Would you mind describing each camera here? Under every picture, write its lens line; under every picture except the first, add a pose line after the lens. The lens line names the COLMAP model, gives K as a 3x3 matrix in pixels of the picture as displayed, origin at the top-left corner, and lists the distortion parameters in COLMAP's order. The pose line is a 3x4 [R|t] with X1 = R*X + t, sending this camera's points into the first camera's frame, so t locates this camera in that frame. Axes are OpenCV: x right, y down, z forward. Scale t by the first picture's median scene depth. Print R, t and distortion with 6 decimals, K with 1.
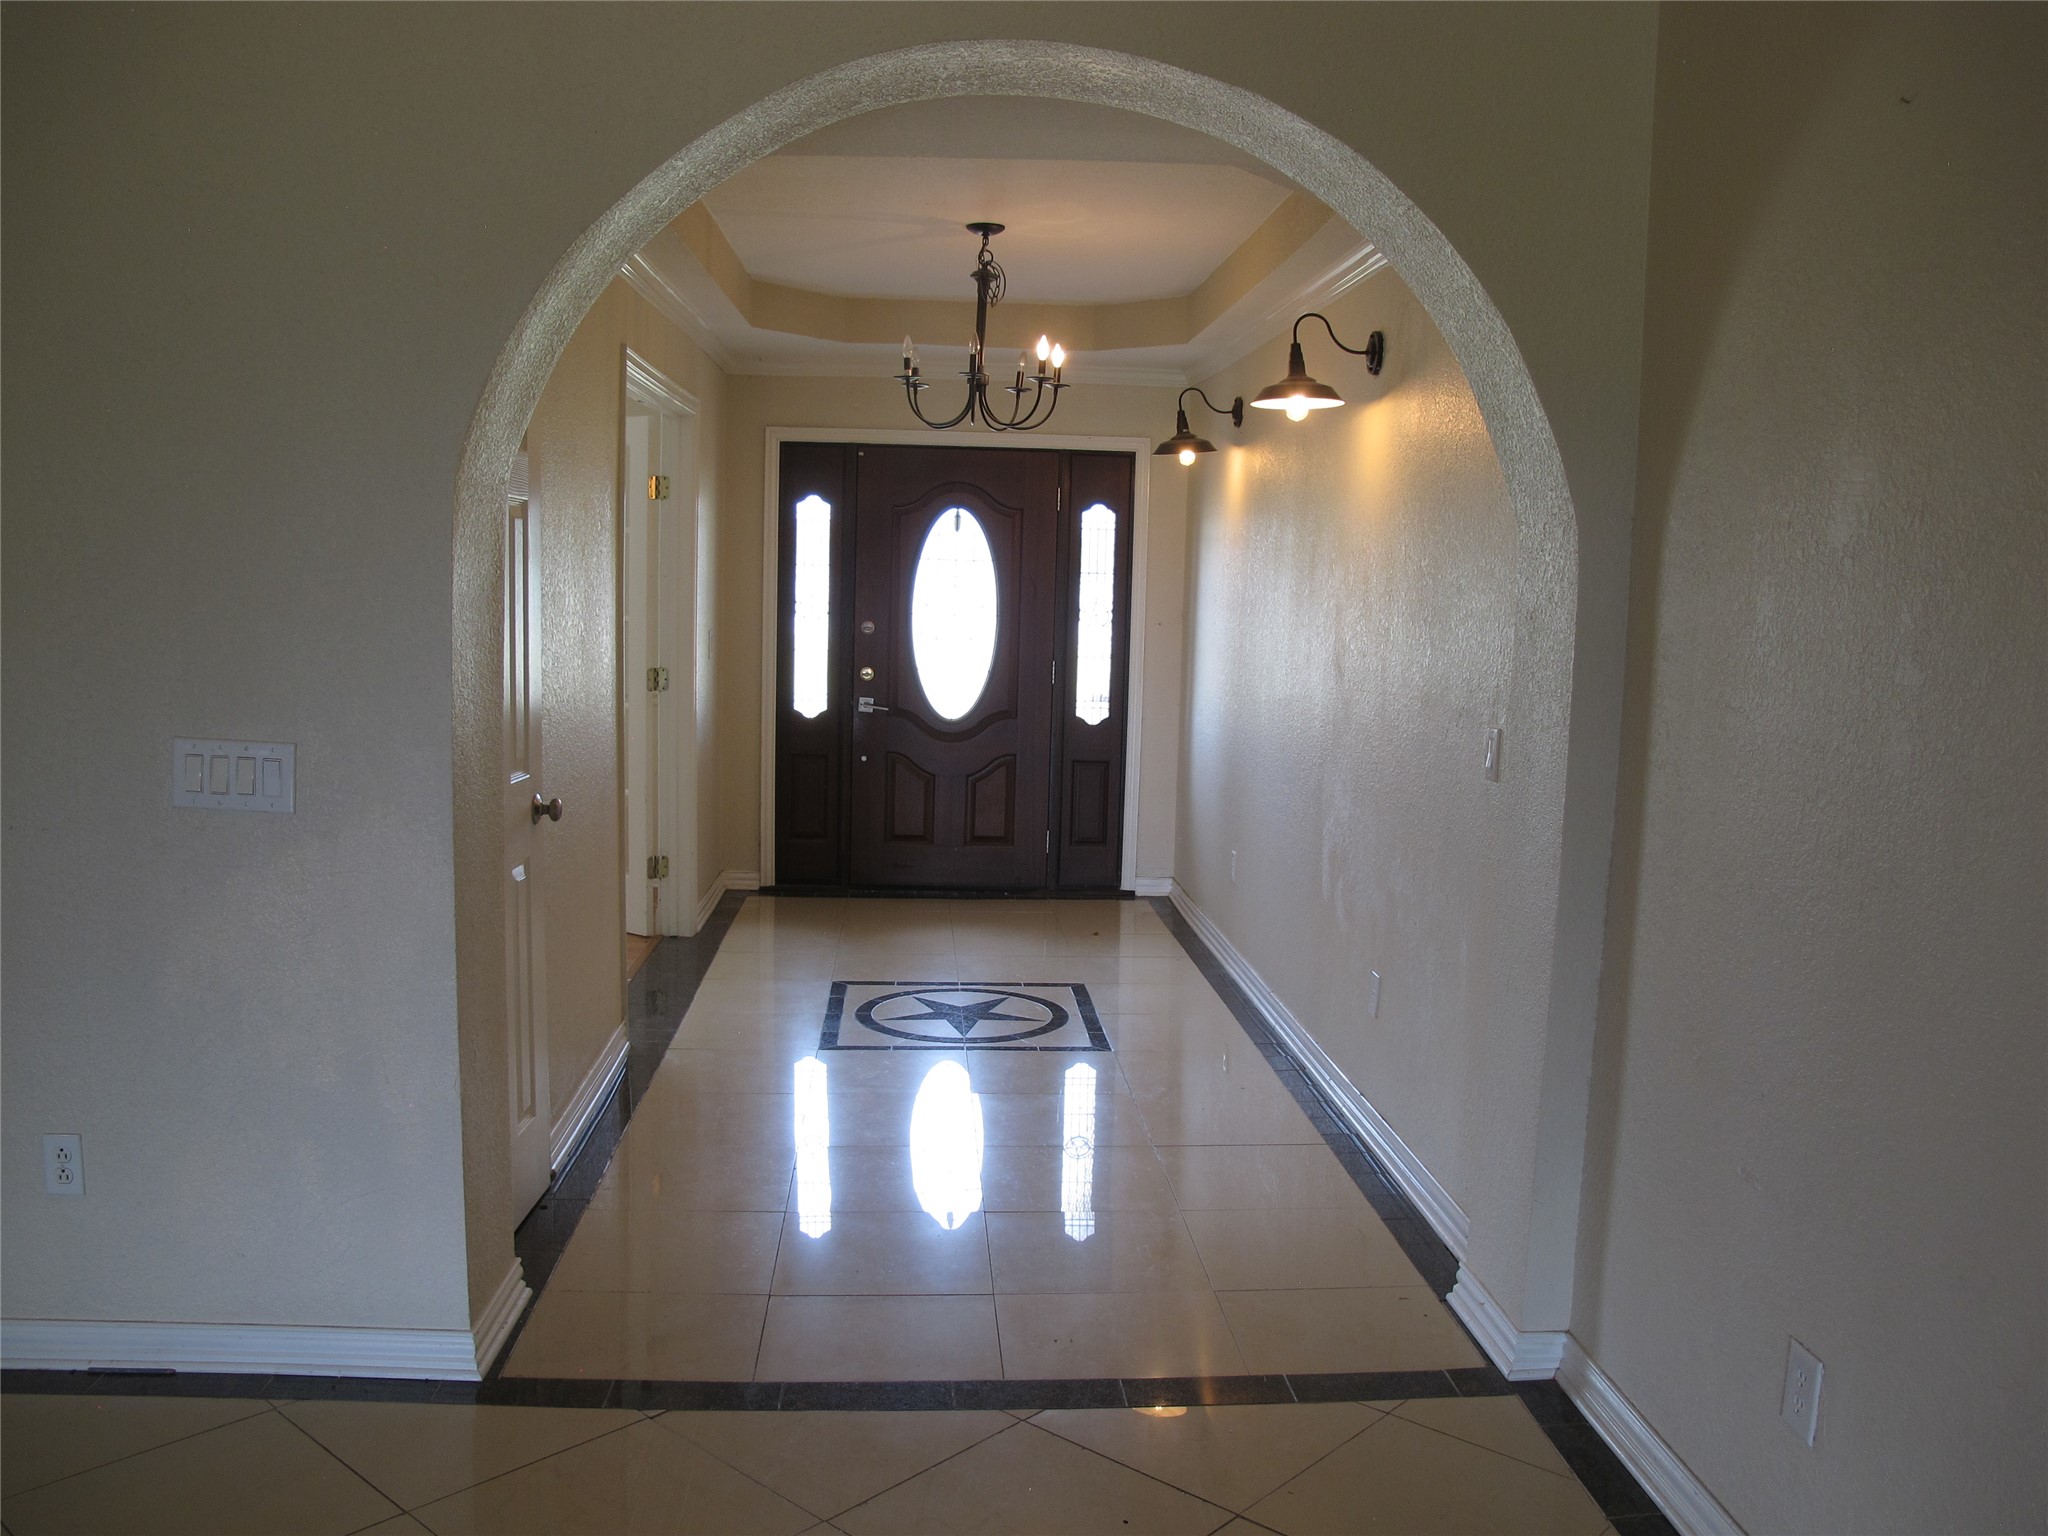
lens RADIAL K [[1683.0, 0, 1024.0], [0, 1683.0, 768.0], [0, 0, 1]] dist [-0.147553, 0.001336]
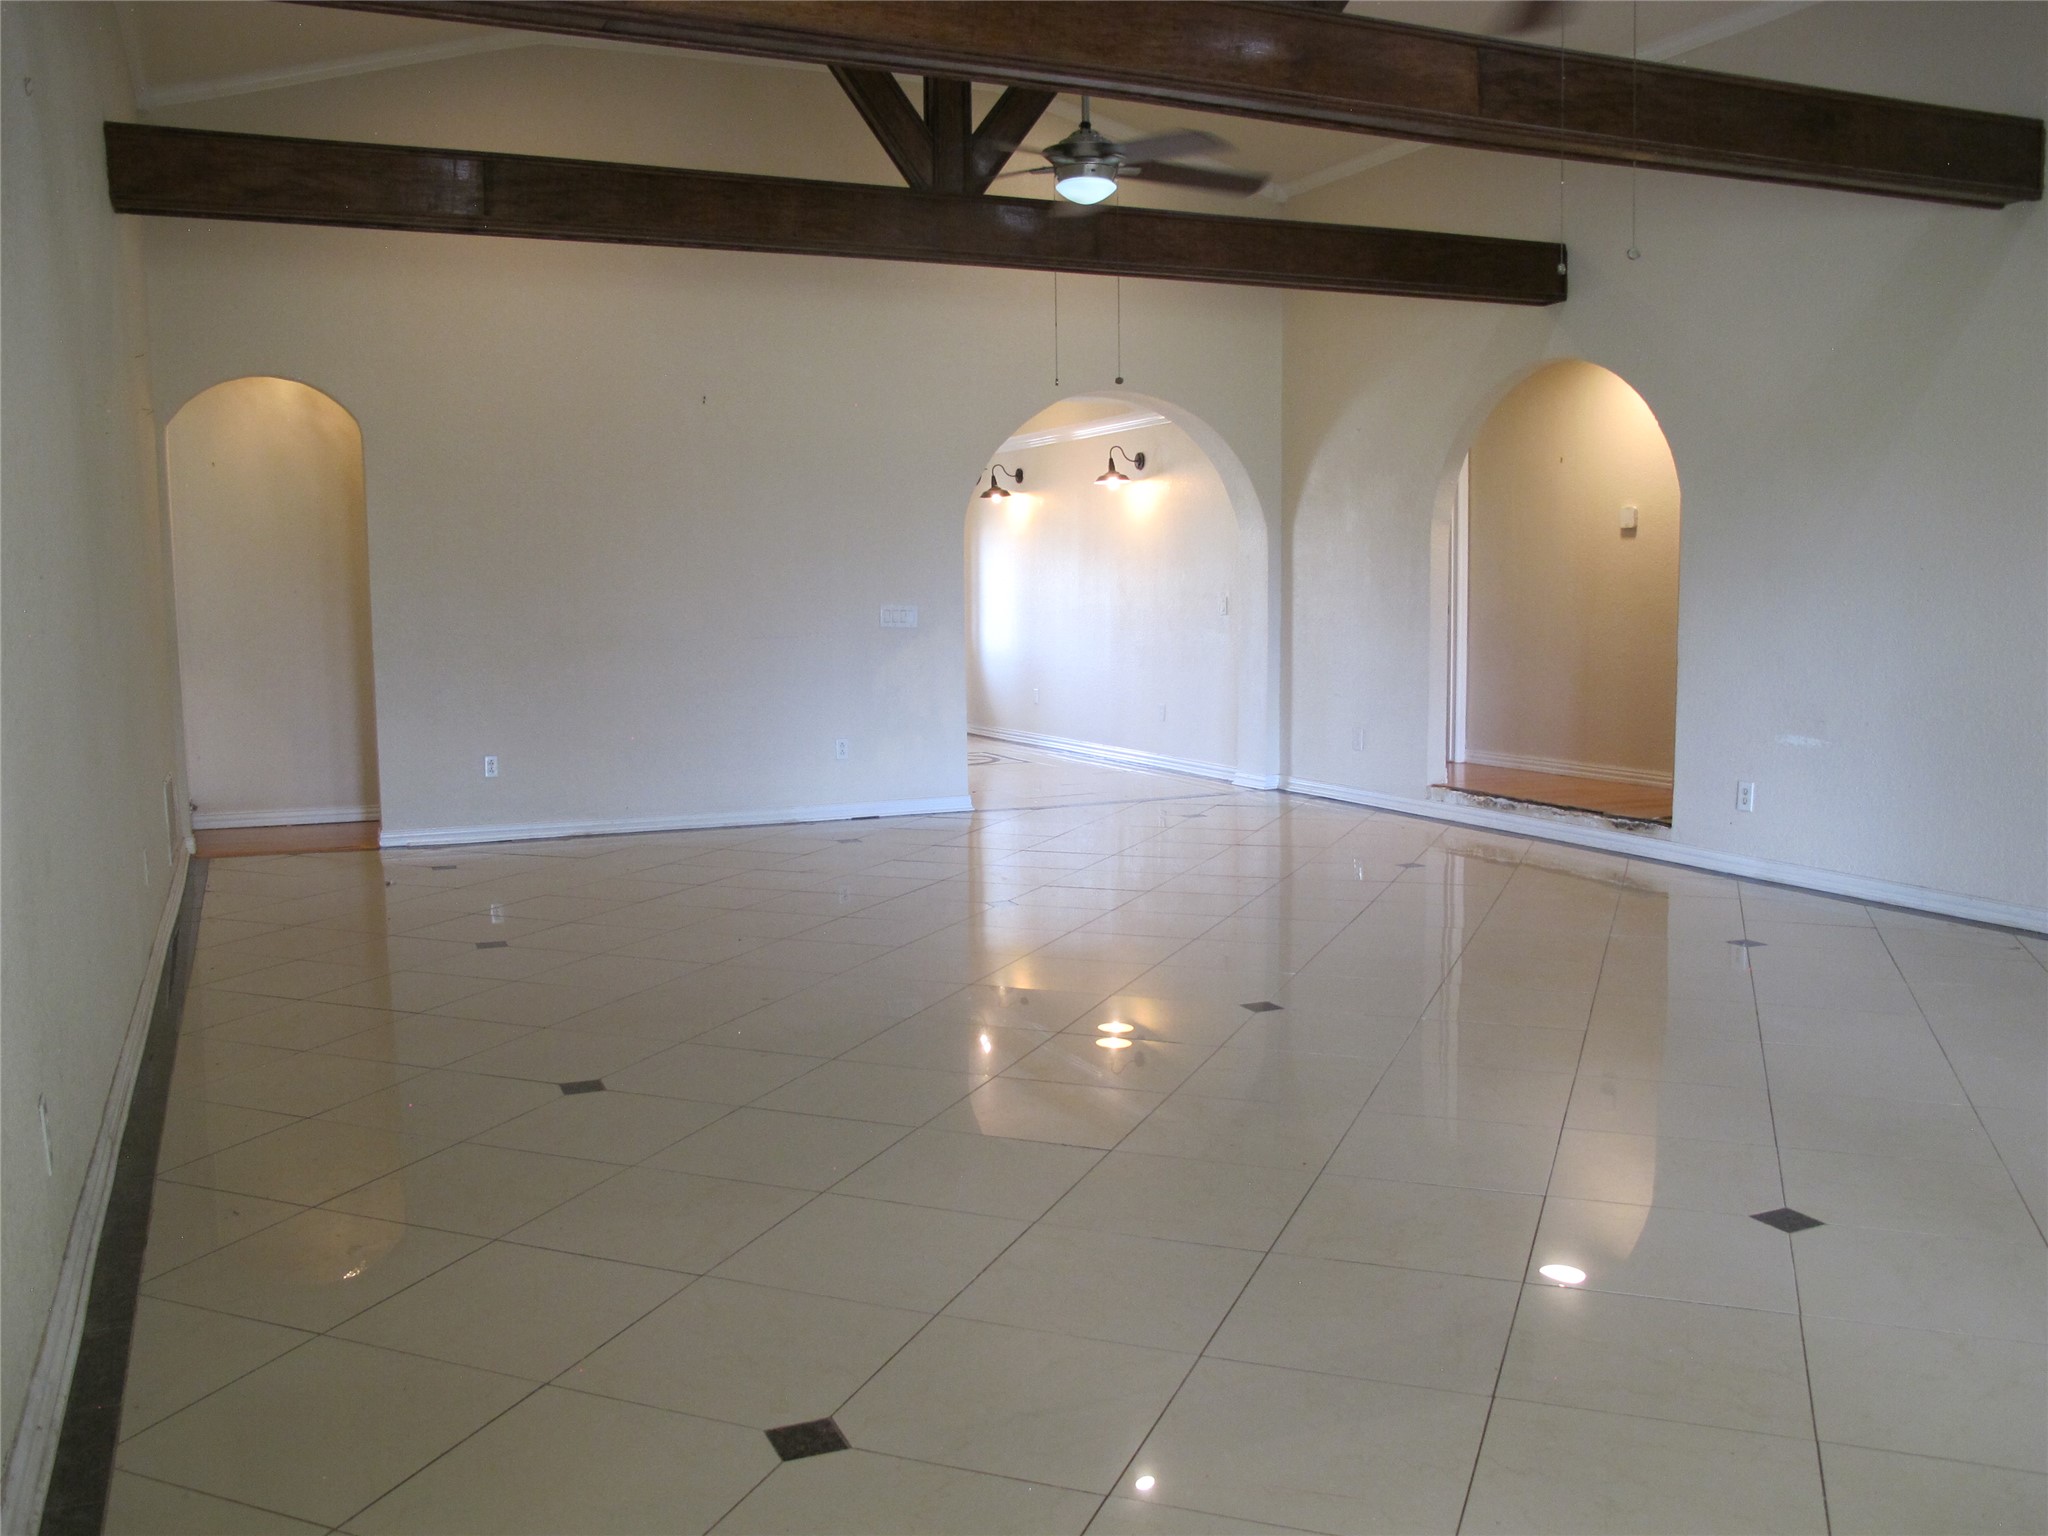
lens RADIAL K [[1683.0, 0, 1024.0], [0, 1683.0, 768.0], [0, 0, 1]] dist [-0.147553, 0.001336]
pose [[0.934146, -0.072646, 0.349419, -0.982005], [0.074211, 0.997203, 0.008928, 0.199455], [-0.349090, 0.017591, 0.936924, -1.469862]]
